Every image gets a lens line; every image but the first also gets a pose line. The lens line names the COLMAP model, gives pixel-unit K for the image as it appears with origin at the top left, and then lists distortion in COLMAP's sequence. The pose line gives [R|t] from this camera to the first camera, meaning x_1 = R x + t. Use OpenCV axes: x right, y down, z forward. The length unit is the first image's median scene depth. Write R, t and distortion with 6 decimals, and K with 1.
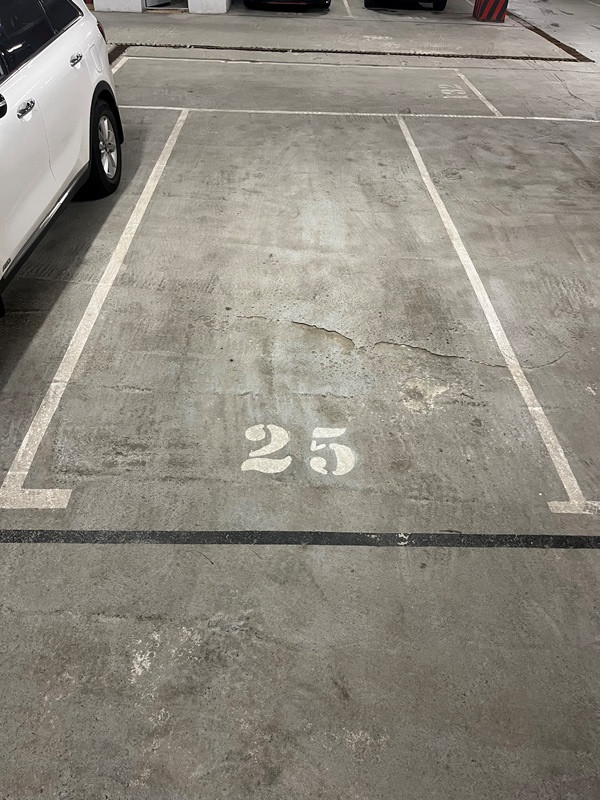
lens RADIAL K [[610.4, 0, 302.9], [0, 610.4, 400.1], [0, 0, 1]] dist [0.043522, -0.048094]
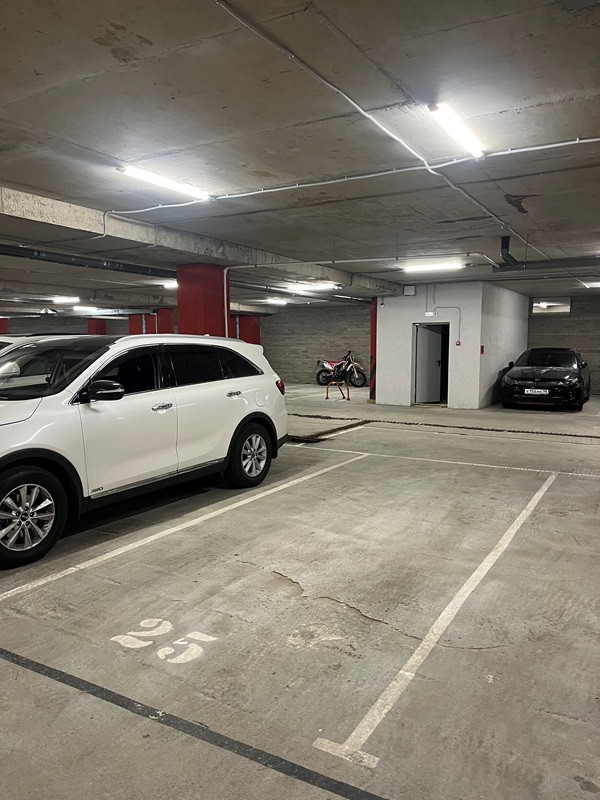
lens RADIAL K [[610.4, 0, 300.0], [0, 610.4, 396.6], [0, 0, 1]] dist [0.043522, -0.048094]
pose [[0.861447, 0.015741, -0.507603, 0.598793], [-0.306786, 0.812661, -0.495443, 0.155913], [0.404710, 0.582524, 0.704894, 0.035037]]
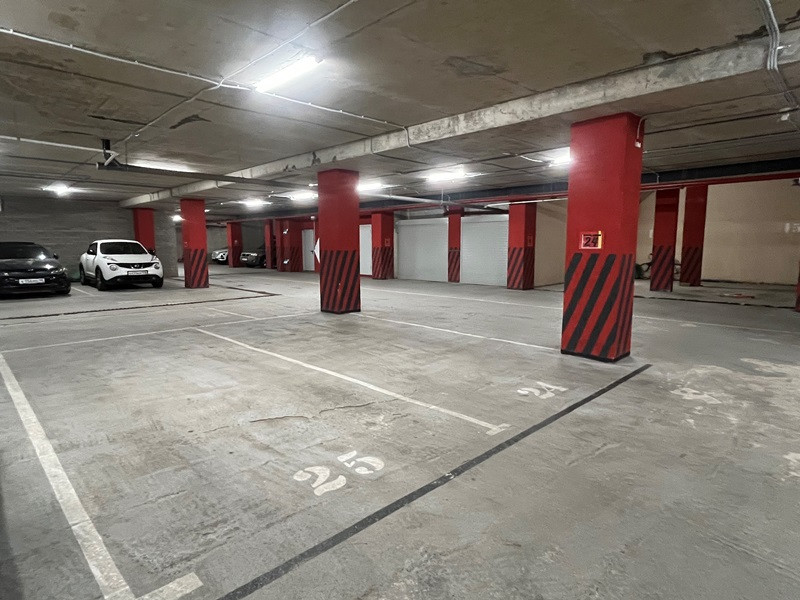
lens RADIAL K [[453.7, 0, 400.8], [0, 453.7, 304.0], [0, 0, 1]] dist [-0.009064, -0.000387]
pose [[0.717089, -0.119613, 0.686641, -0.414278], [0.462673, 0.818486, -0.340609, 0.138442], [-0.521265, 0.561937, 0.642269, 0.090907]]
